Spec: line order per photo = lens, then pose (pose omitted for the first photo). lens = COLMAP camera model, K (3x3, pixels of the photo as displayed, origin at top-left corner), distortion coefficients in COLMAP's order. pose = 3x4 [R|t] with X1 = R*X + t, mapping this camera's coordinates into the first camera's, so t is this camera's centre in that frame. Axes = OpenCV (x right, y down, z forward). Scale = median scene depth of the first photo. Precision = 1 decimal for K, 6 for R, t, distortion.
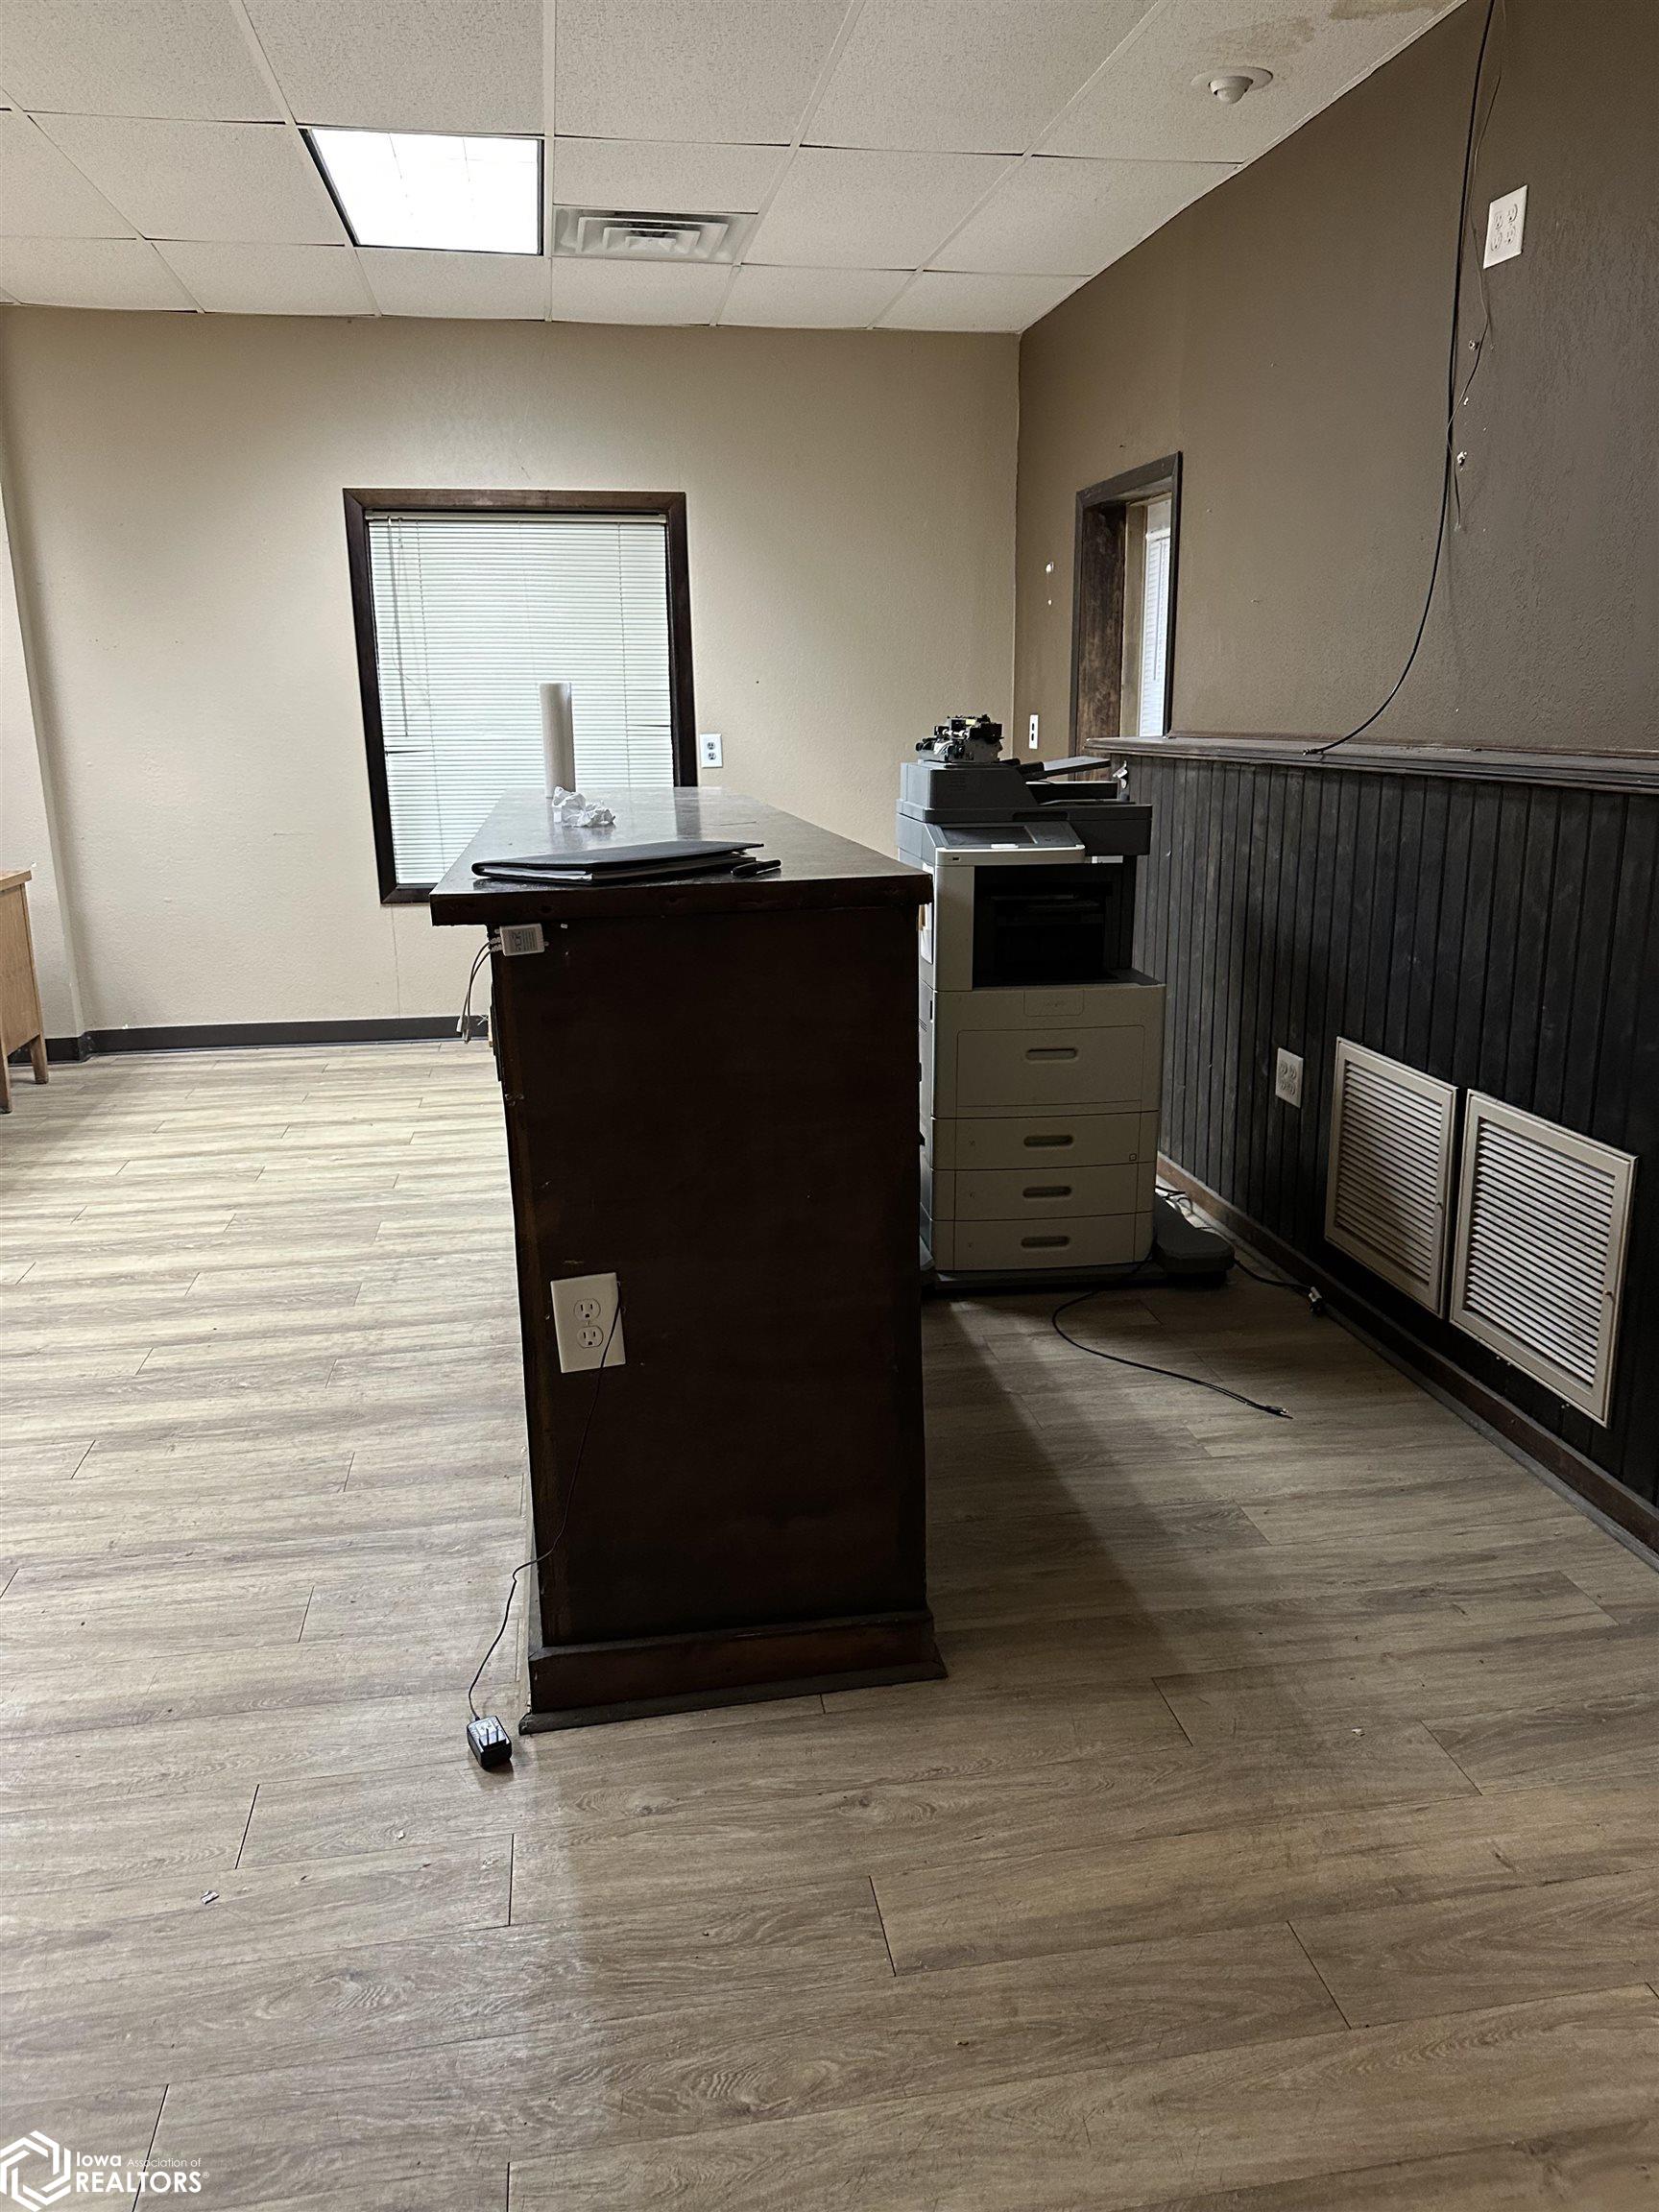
lens RADIAL K [[1555.3, 0, 846.7], [0, 1555.3, 1080.8], [0, 0, 1]] dist [0.076149, -0.099629]
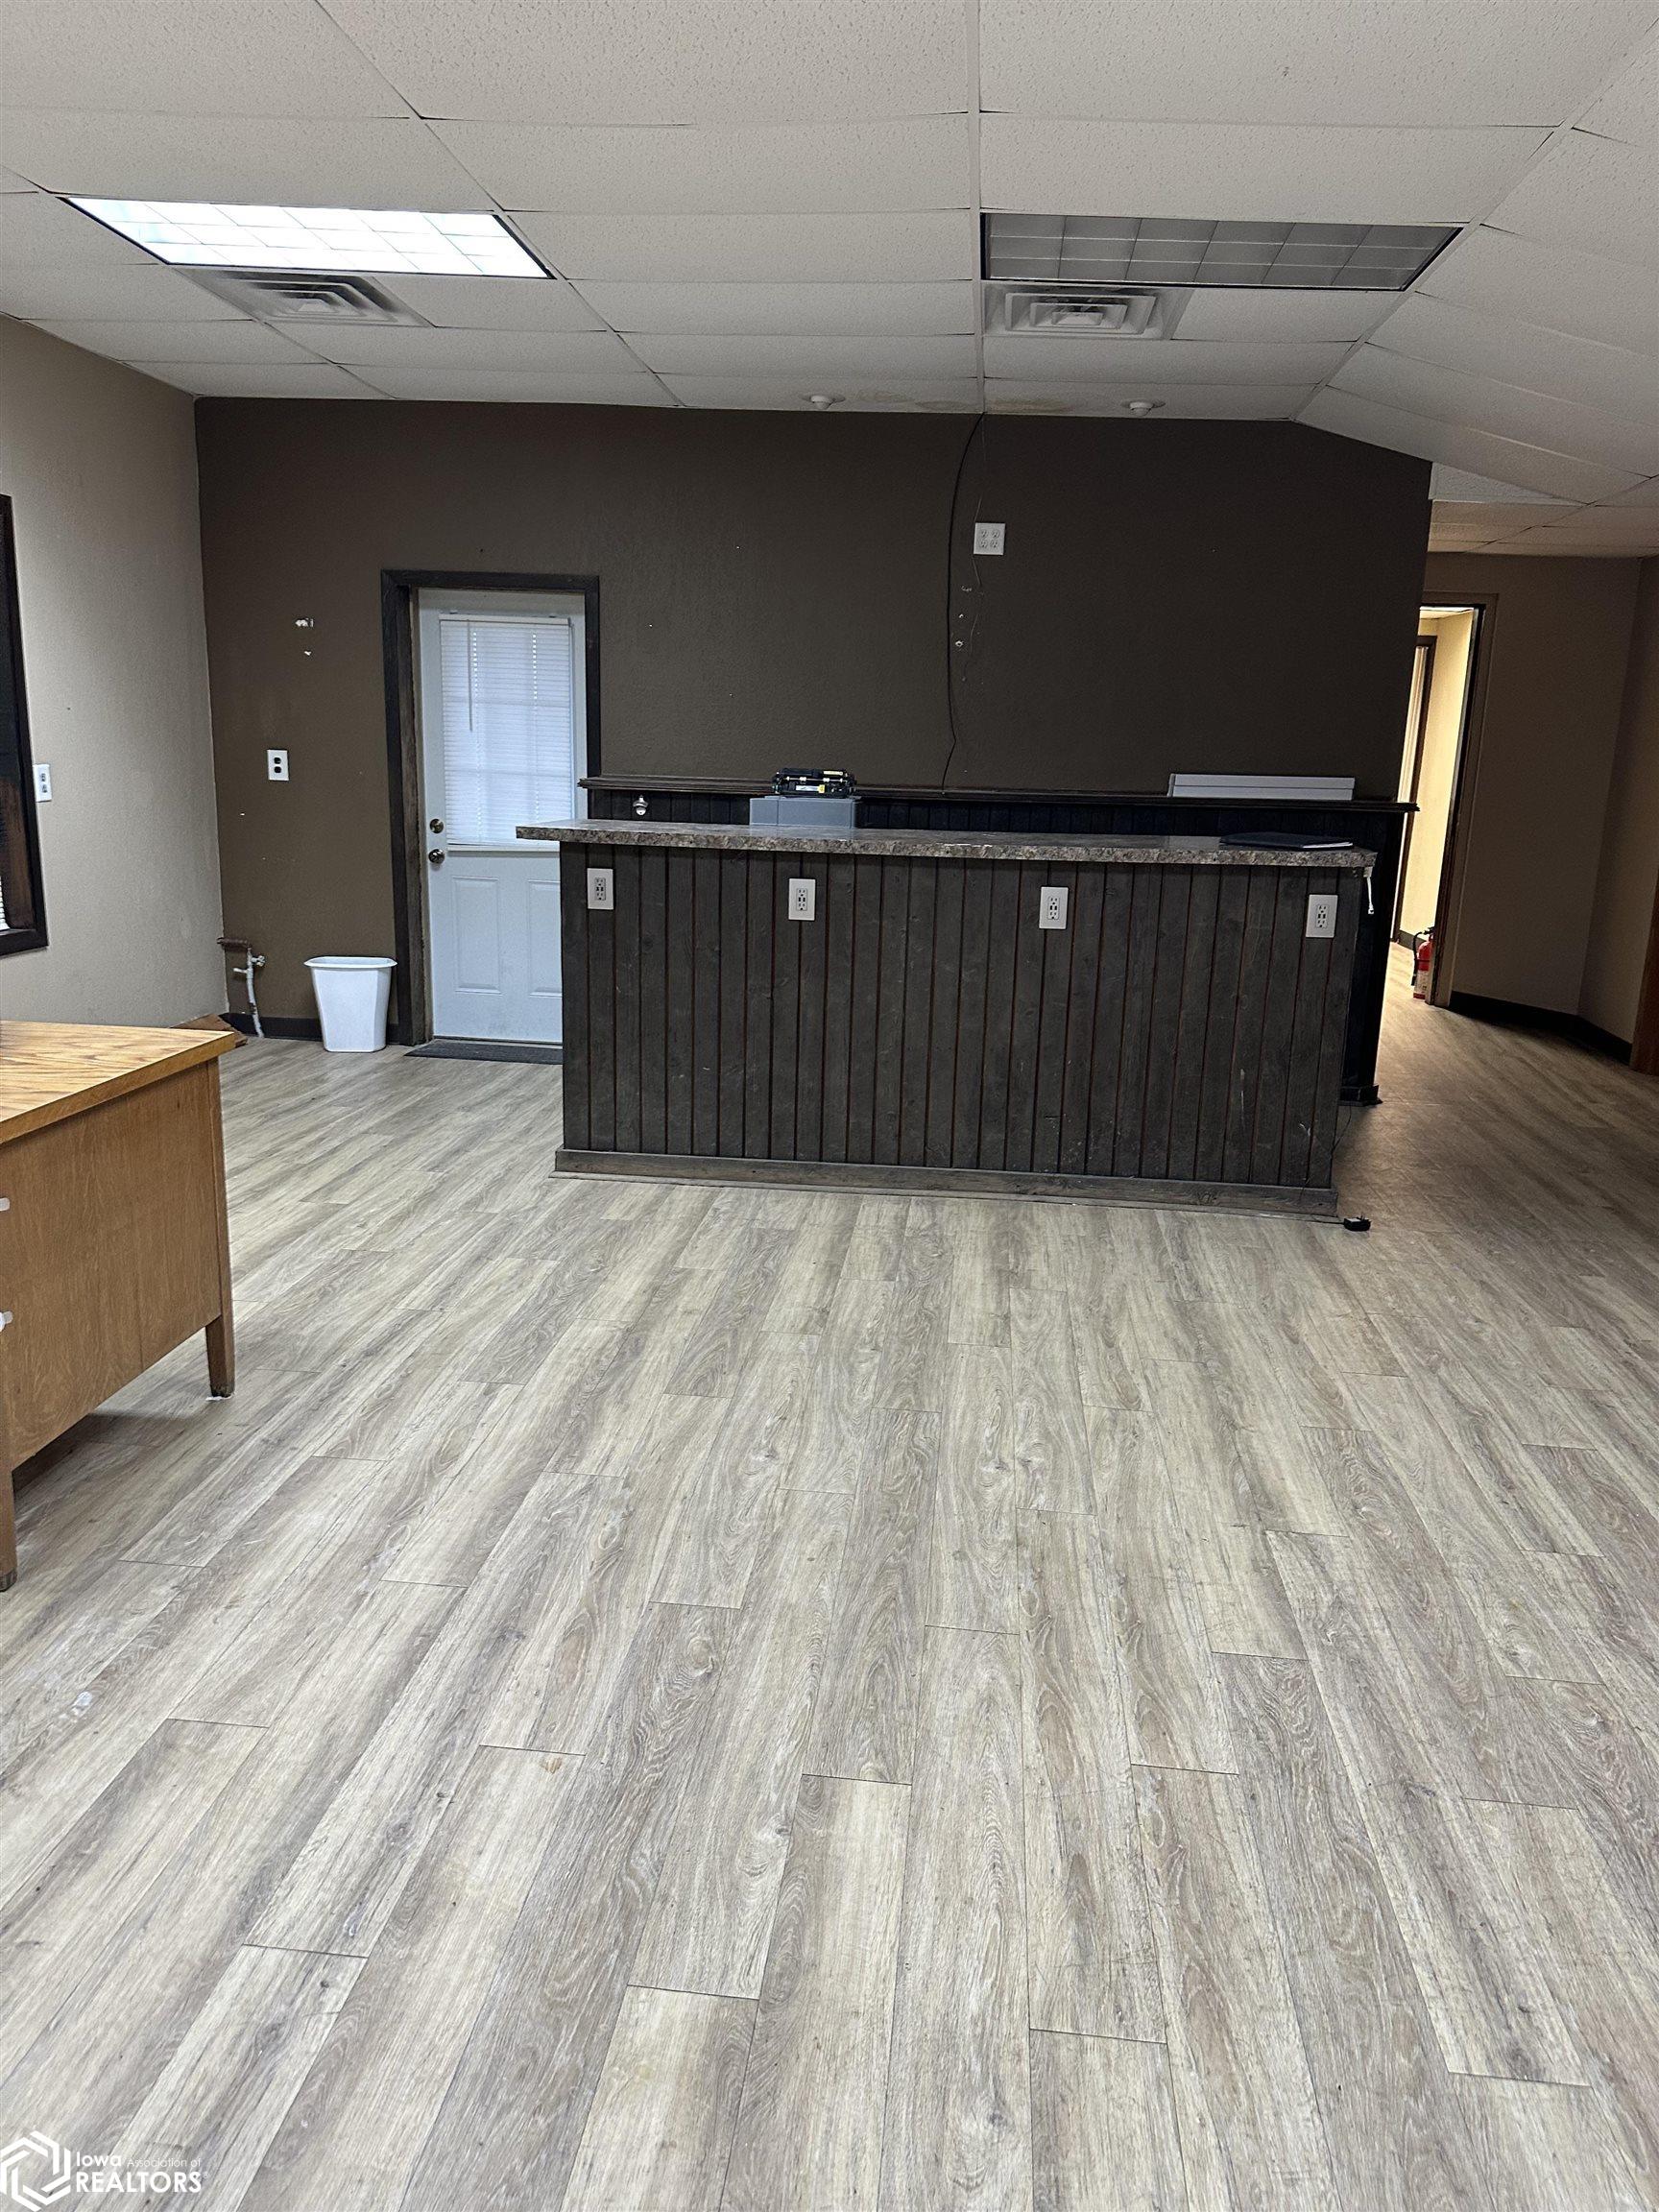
lens RADIAL K [[1555.3, 0, 853.4], [0, 1555.3, 1056.8], [0, 0, 1]] dist [0.076149, -0.099629]
pose [[0.266634, -0.172961, 0.948151, -1.304110], [0.195793, 0.972973, 0.122429, -0.122746], [-0.943701, 0.152997, 0.293292, 0.503846]]
